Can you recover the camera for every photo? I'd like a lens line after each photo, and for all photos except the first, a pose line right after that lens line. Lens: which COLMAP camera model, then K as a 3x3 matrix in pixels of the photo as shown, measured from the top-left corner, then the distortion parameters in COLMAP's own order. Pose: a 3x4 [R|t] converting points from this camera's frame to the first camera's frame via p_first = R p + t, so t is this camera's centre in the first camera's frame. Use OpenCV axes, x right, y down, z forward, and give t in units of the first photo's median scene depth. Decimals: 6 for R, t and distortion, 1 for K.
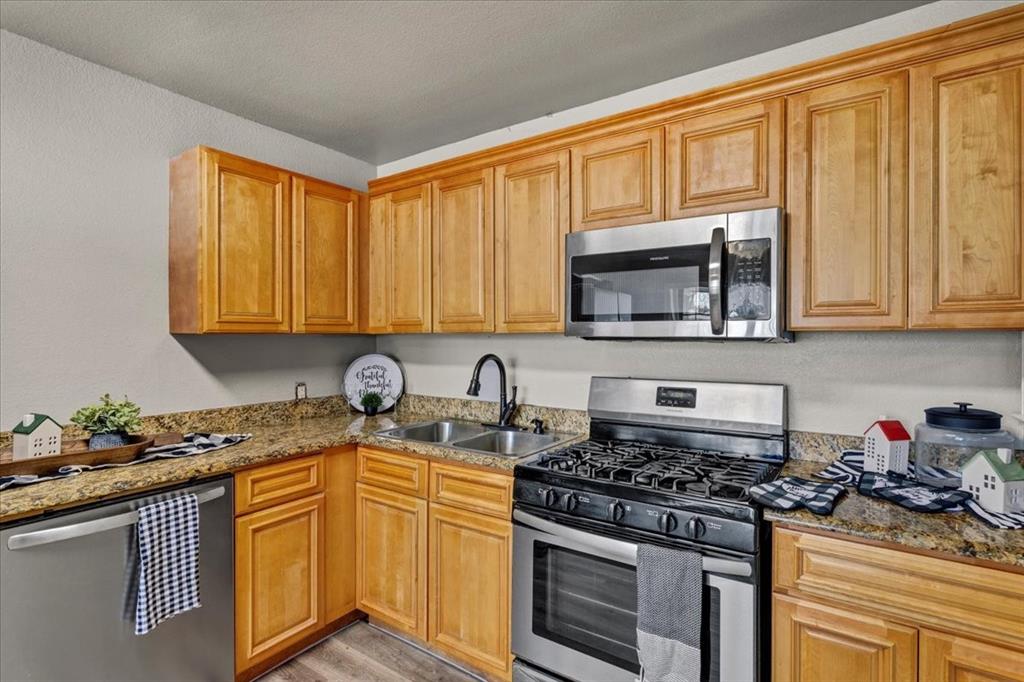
lens RADIAL K [[502.9, 0, 512.0], [0, 502.9, 341.0], [0, 0, 1]] dist [0.001406, -0.000395]
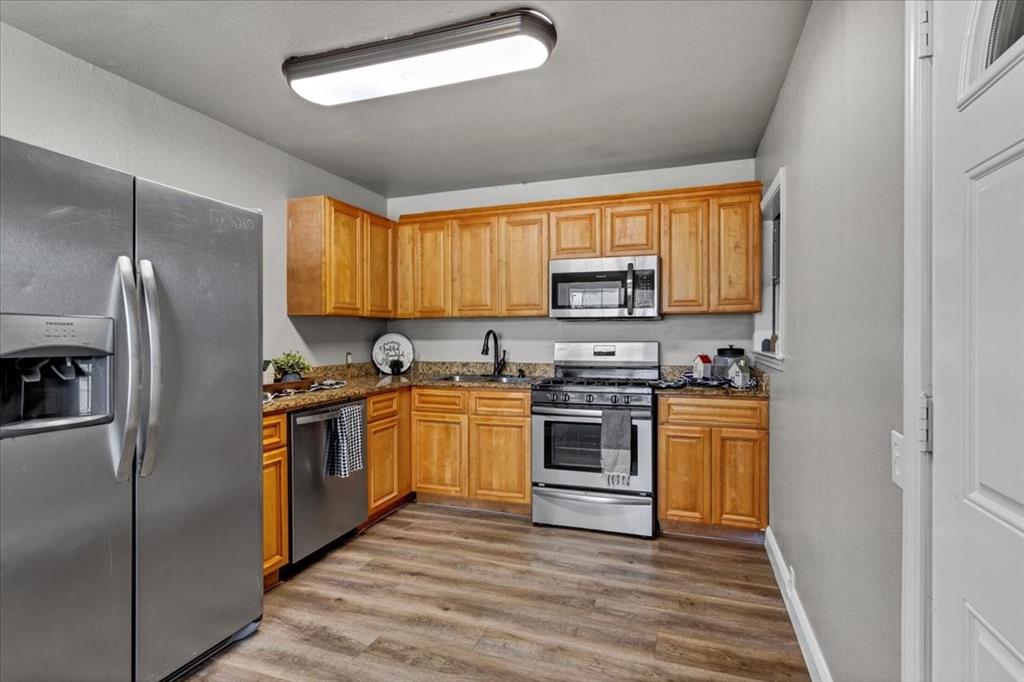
lens RADIAL K [[502.9, 0, 512.0], [0, 502.9, 341.0], [0, 0, 1]] dist [0.001406, -0.000395]
pose [[0.967095, -0.006316, 0.254339, -0.472339], [0.005182, 0.999973, 0.005128, 0.064560], [-0.254364, -0.003641, 0.967102, -0.699559]]
